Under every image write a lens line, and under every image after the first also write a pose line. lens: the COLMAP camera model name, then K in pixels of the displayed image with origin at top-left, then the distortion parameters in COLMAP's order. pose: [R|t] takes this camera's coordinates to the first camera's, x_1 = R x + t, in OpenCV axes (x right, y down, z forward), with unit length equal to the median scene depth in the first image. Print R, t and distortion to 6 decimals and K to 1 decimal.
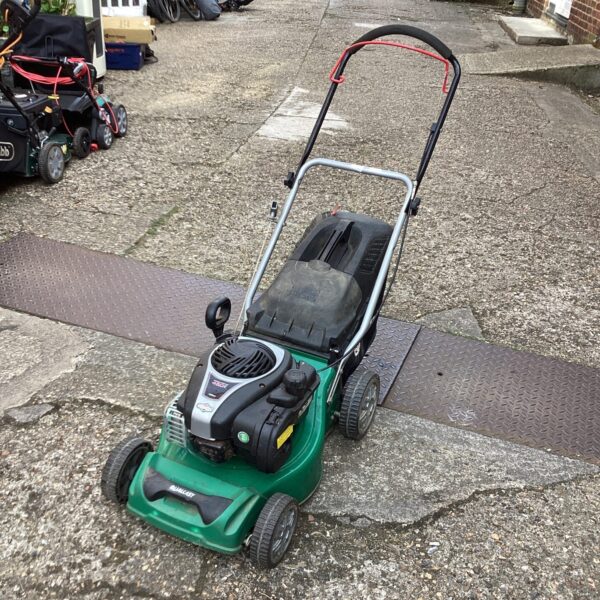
lens RADIAL K [[732.1, 0, 293.1], [0, 732.1, 300.5], [0, 0, 1]] dist [0.137867, -0.310071]
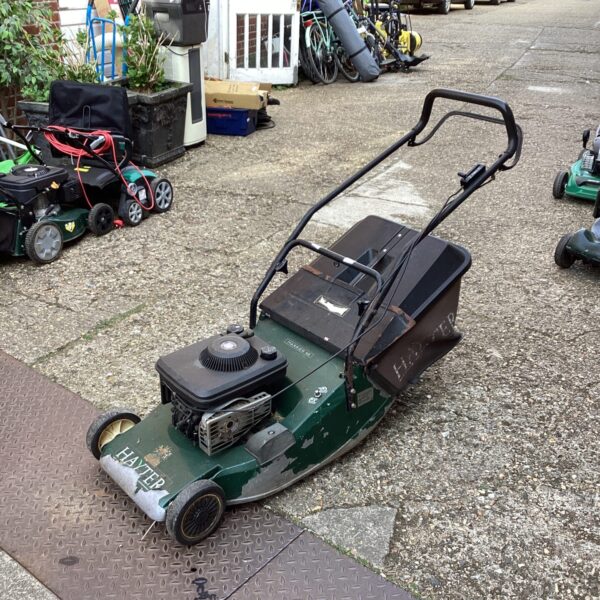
lens RADIAL K [[732.1, 0, 293.1], [0, 732.1, 300.5], [0, 0, 1]] dist [0.137867, -0.310071]
pose [[0.952263, 0.100936, -0.288109, 0.231596], [-0.118817, 0.991886, -0.045218, -0.101390], [0.281207, 0.077292, 0.956529, 0.192561]]
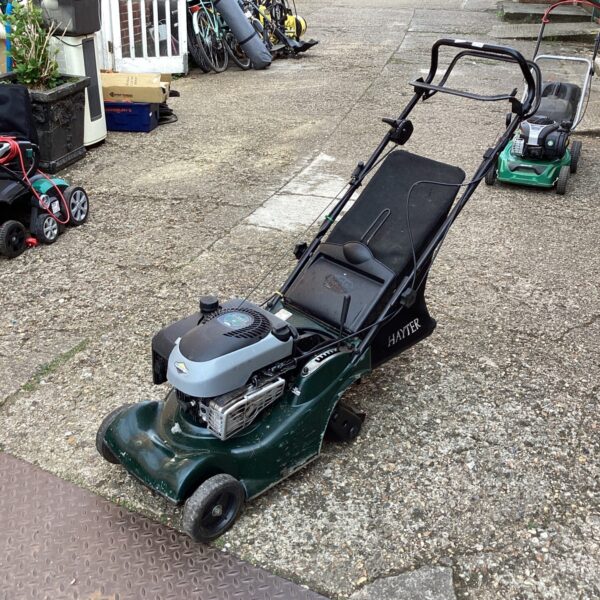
lens RADIAL K [[732.1, 0, 293.1], [0, 732.1, 300.5], [0, 0, 1]] dist [0.137867, -0.310071]
pose [[0.991224, 0.028486, -0.129086, 0.128402], [-0.033950, 0.998610, -0.040324, -0.128368], [0.127758, 0.044353, 0.990813, 0.251426]]
